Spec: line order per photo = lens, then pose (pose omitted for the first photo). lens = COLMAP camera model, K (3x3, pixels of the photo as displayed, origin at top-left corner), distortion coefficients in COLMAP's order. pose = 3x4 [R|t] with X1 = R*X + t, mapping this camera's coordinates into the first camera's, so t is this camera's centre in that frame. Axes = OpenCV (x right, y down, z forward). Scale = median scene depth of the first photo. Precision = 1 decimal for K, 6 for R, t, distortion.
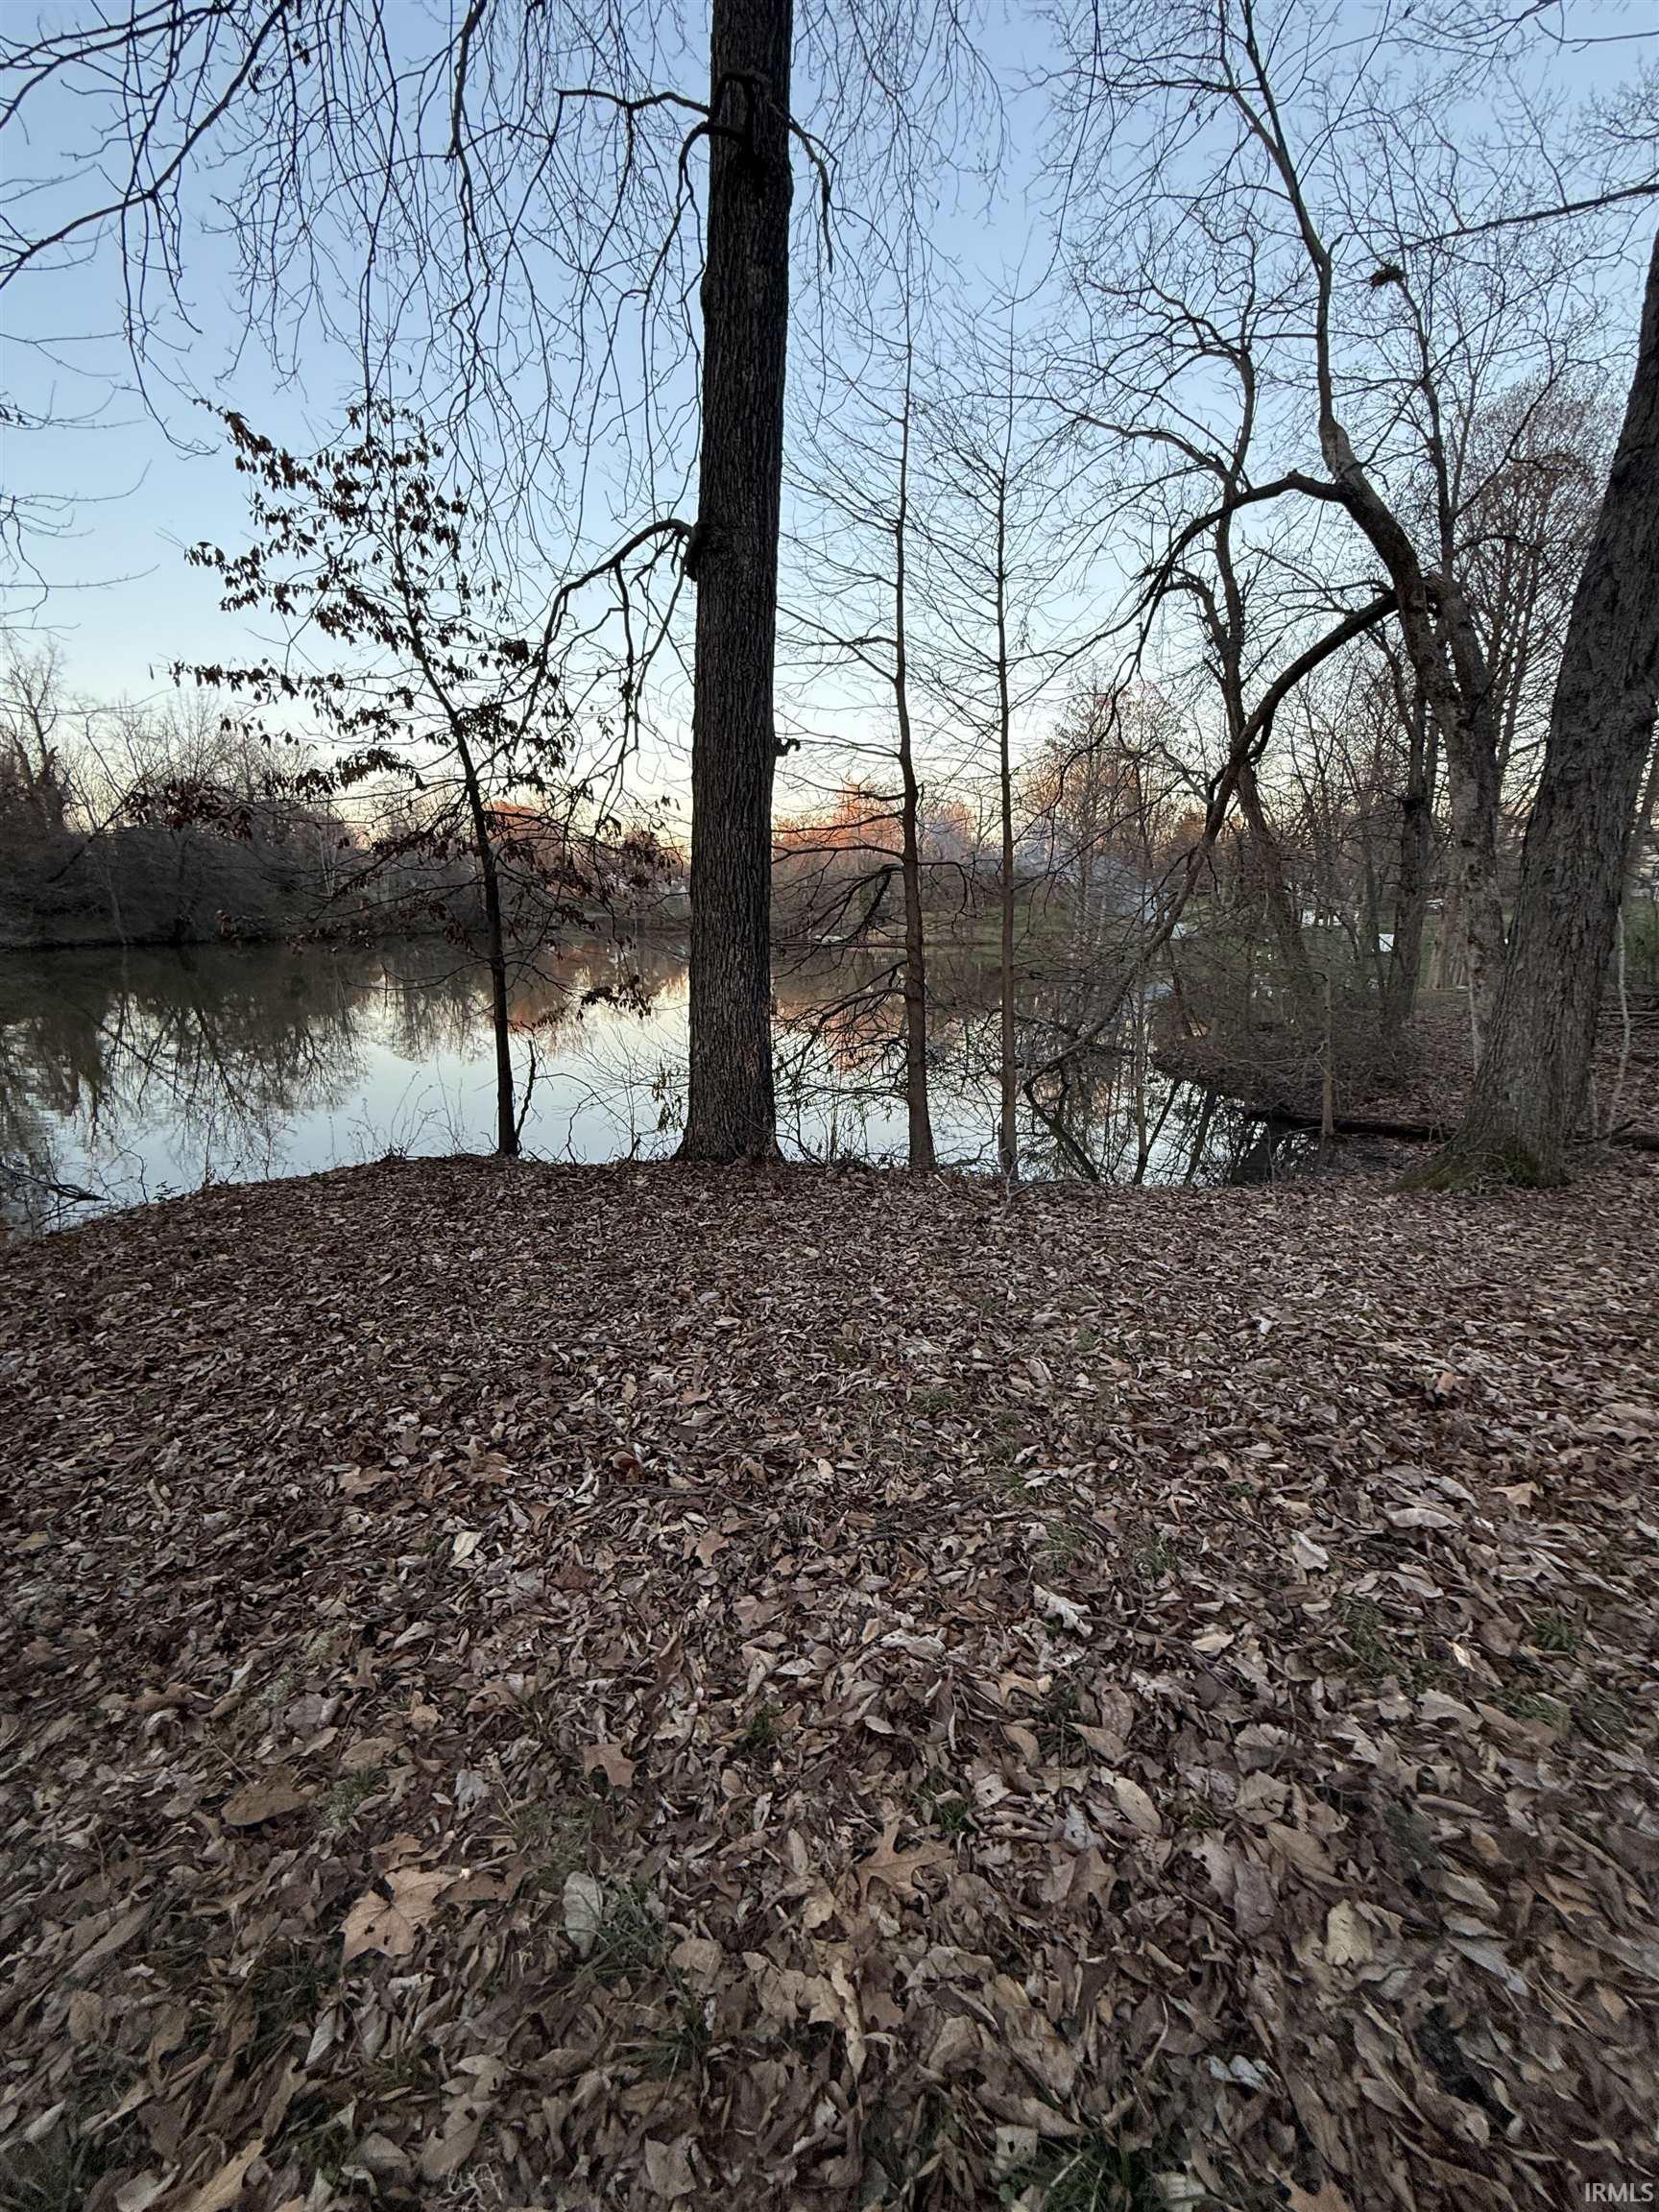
lens RADIAL K [[877.6, 0, 834.2], [0, 877.6, 1100.6], [0, 0, 1]] dist [-0.005132, 0.000901]
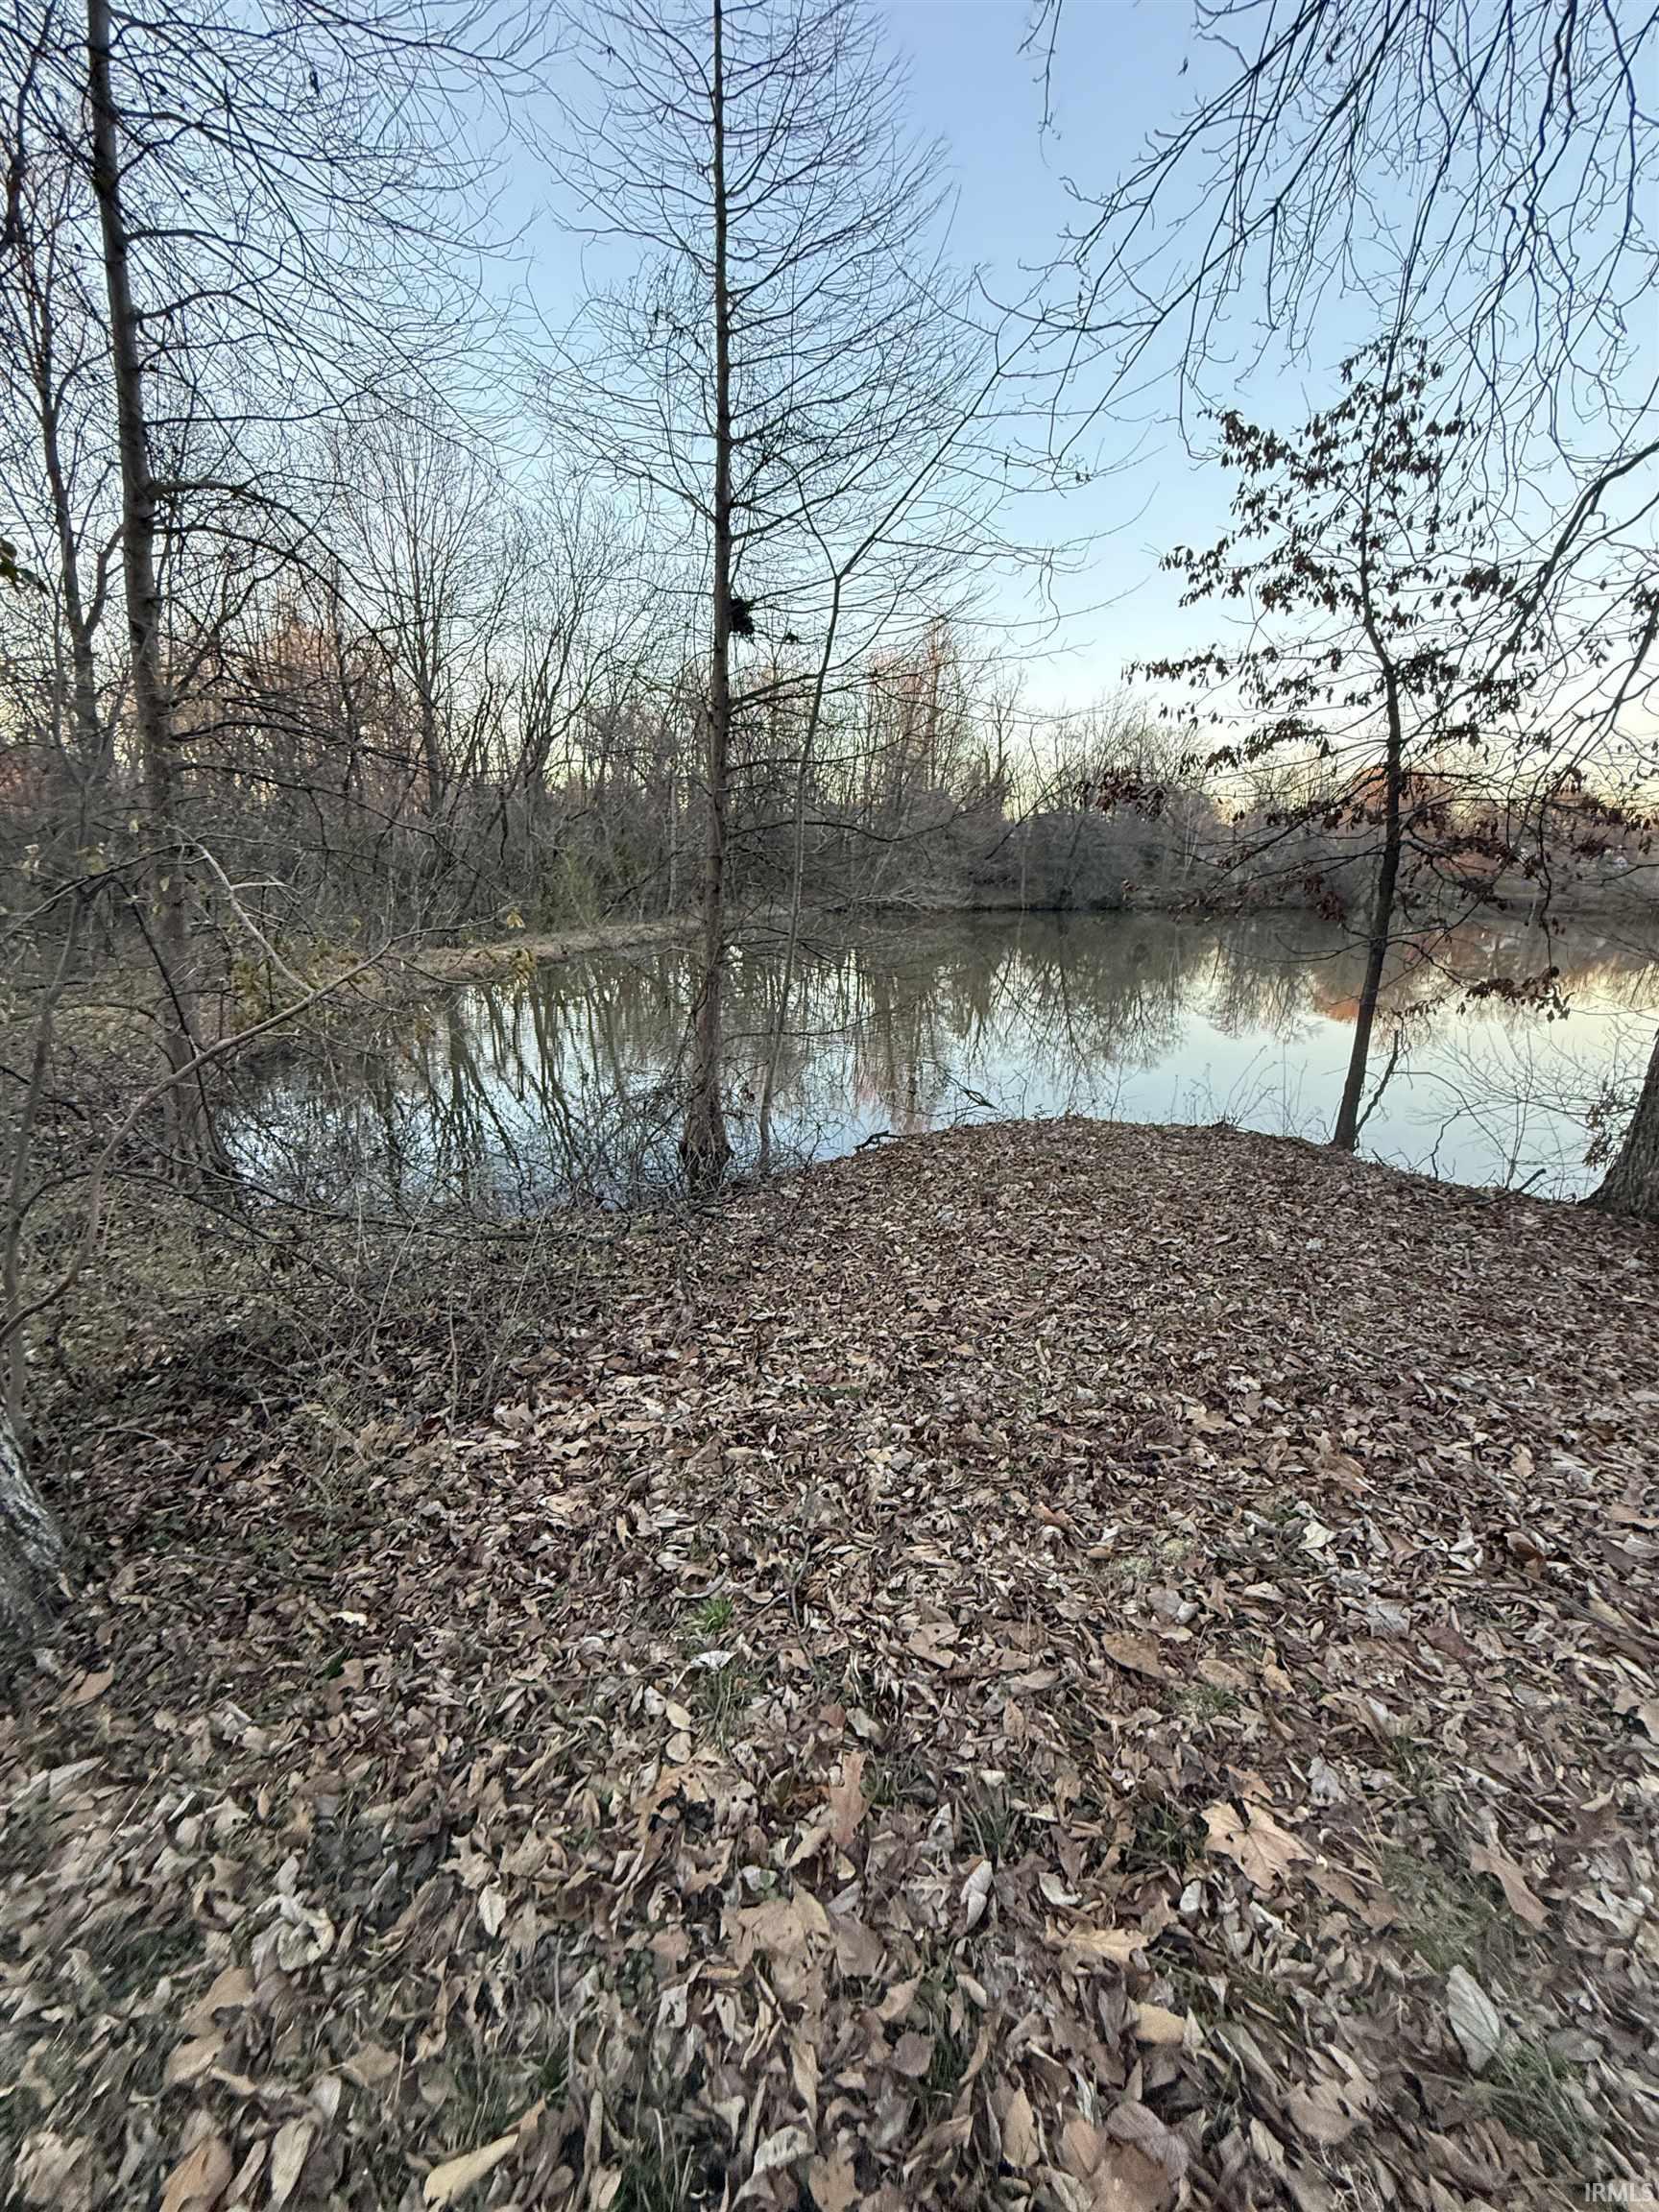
lens RADIAL K [[877.6, 0, 828.3], [0, 877.6, 1100.9], [0, 0, 1]] dist [-0.005132, 0.000901]
pose [[0.634008, 0.194237, -0.748536, -0.068566], [-0.172797, 0.979052, 0.107695, 0.013310], [0.753774, 0.061065, 0.654290, -0.036406]]
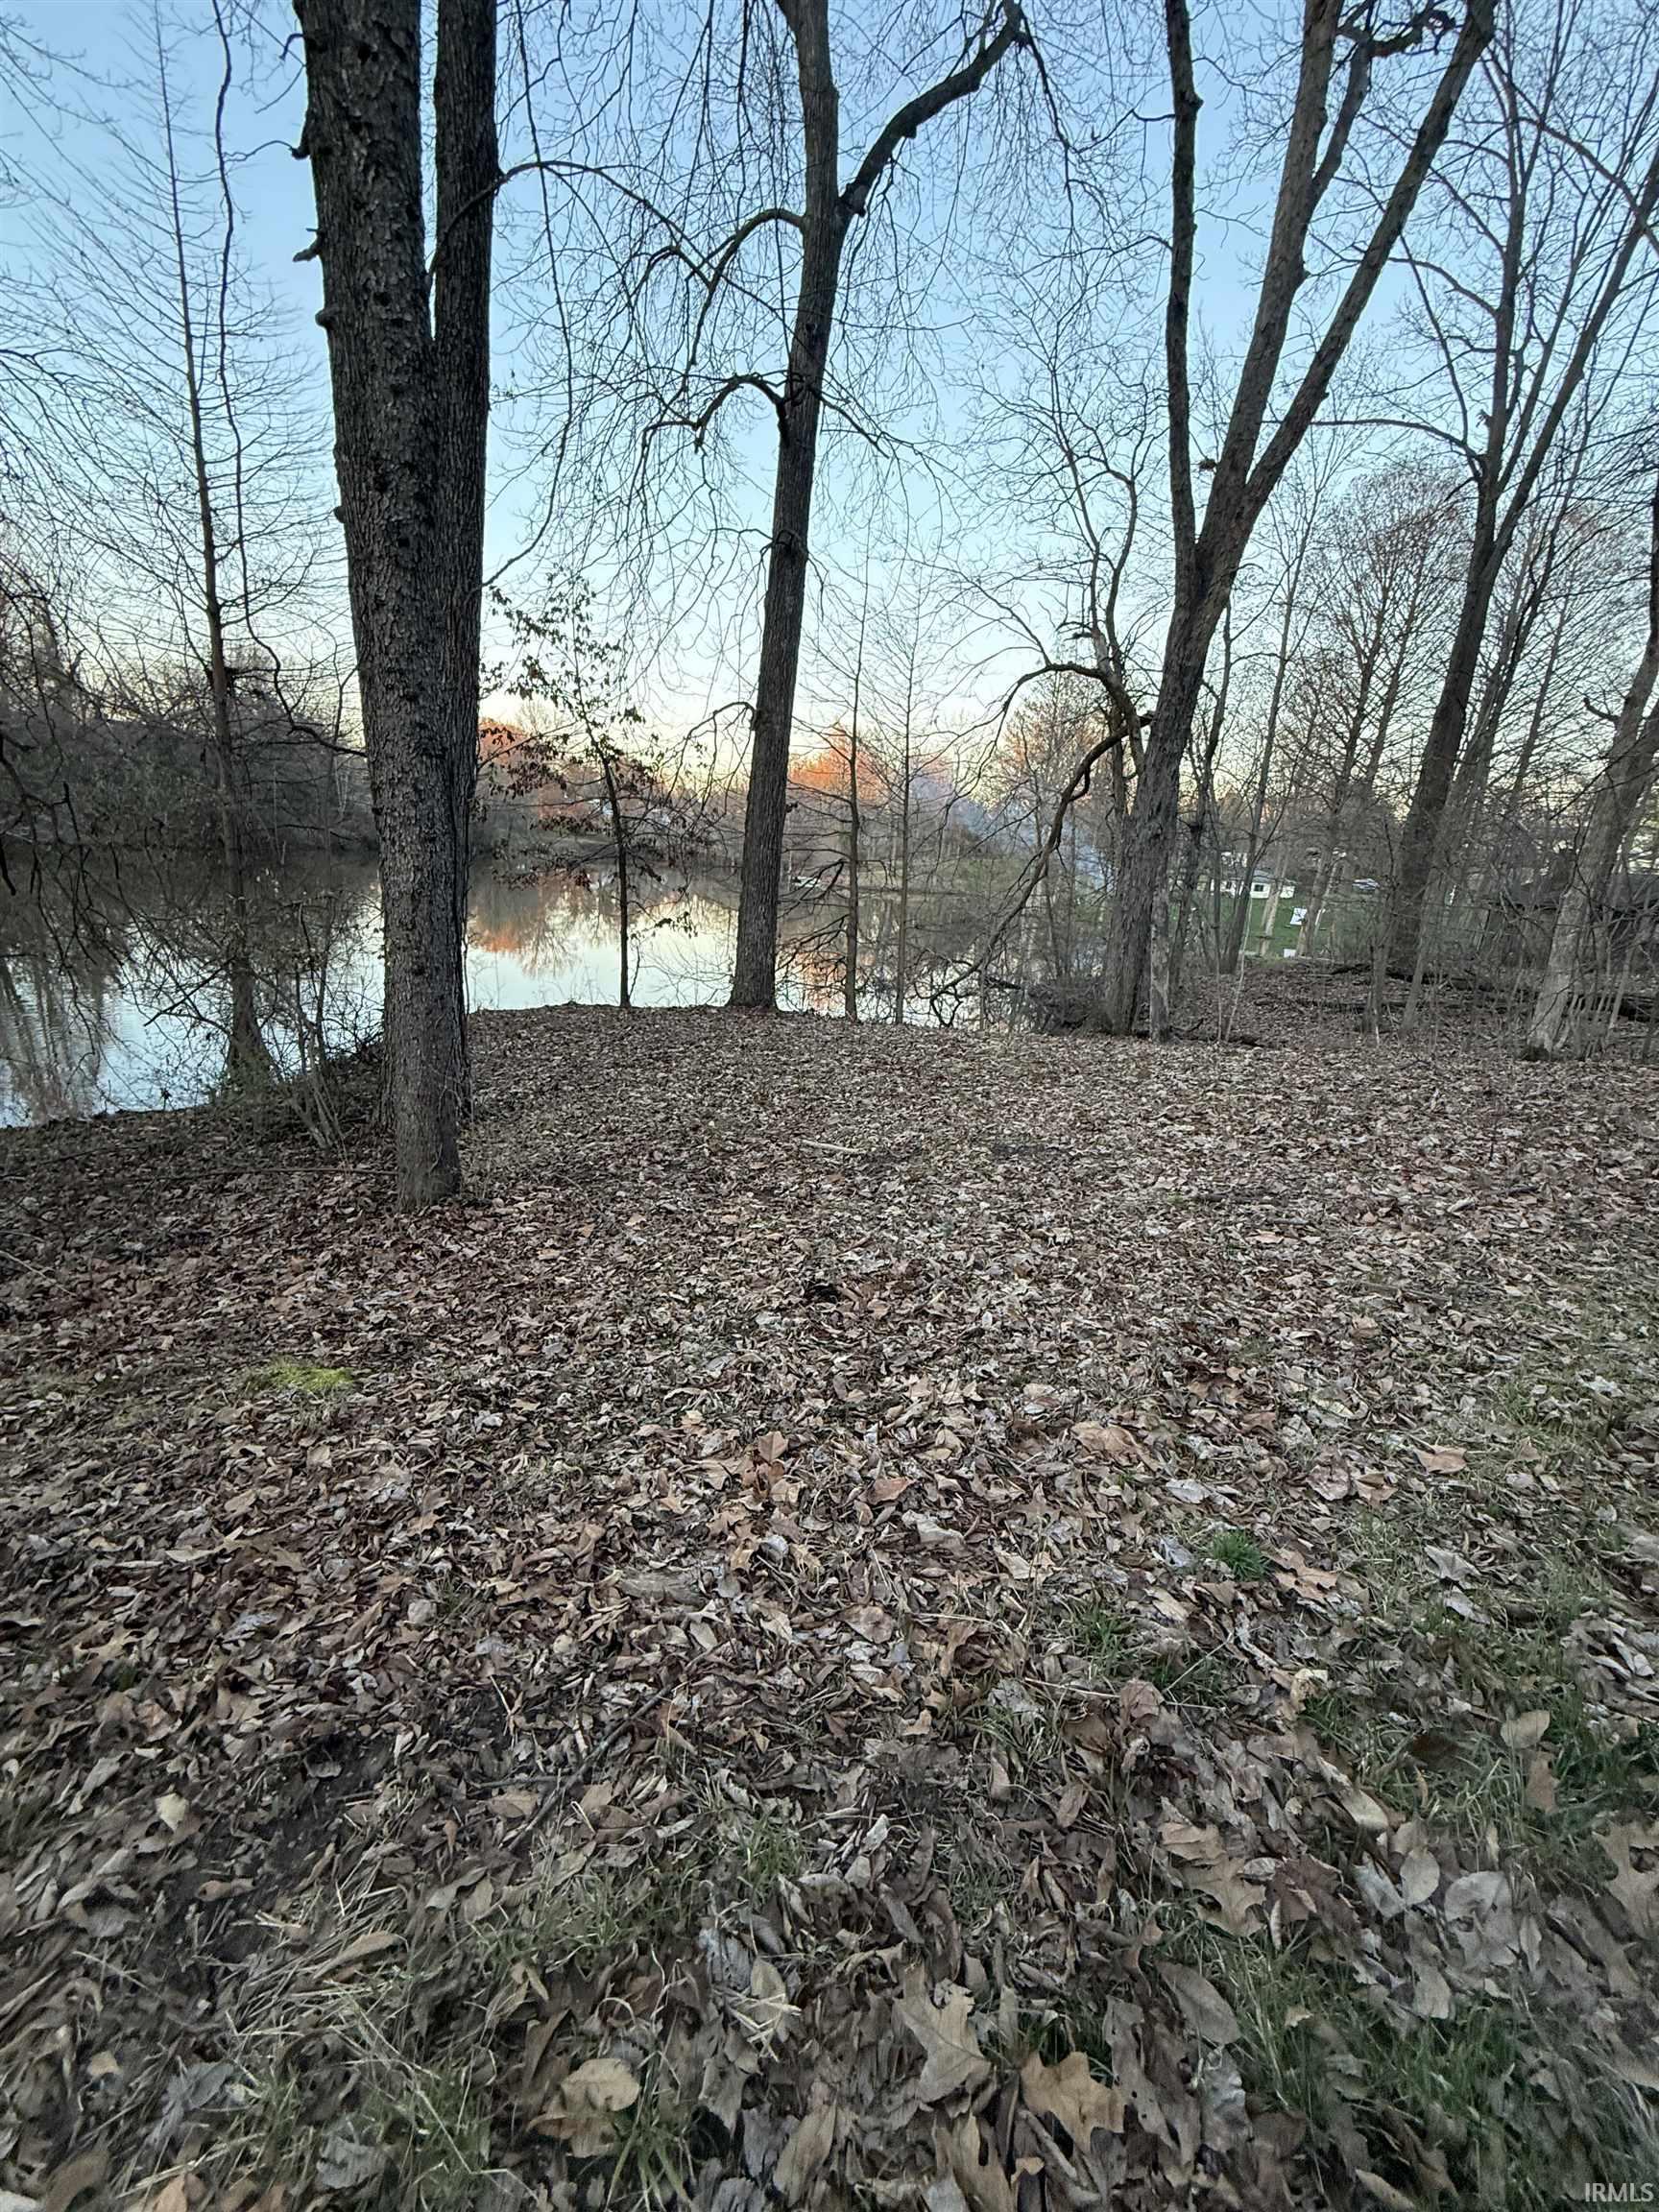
lens RADIAL K [[877.6, 0, 831.8], [0, 877.6, 1098.5], [0, 0, 1]] dist [-0.005132, 0.000901]
pose [[0.998365, 0.049419, 0.028739, 0.022019], [-0.050930, 0.997216, 0.054469, 0.264276], [-0.025967, -0.055843, 0.998102, -1.723962]]
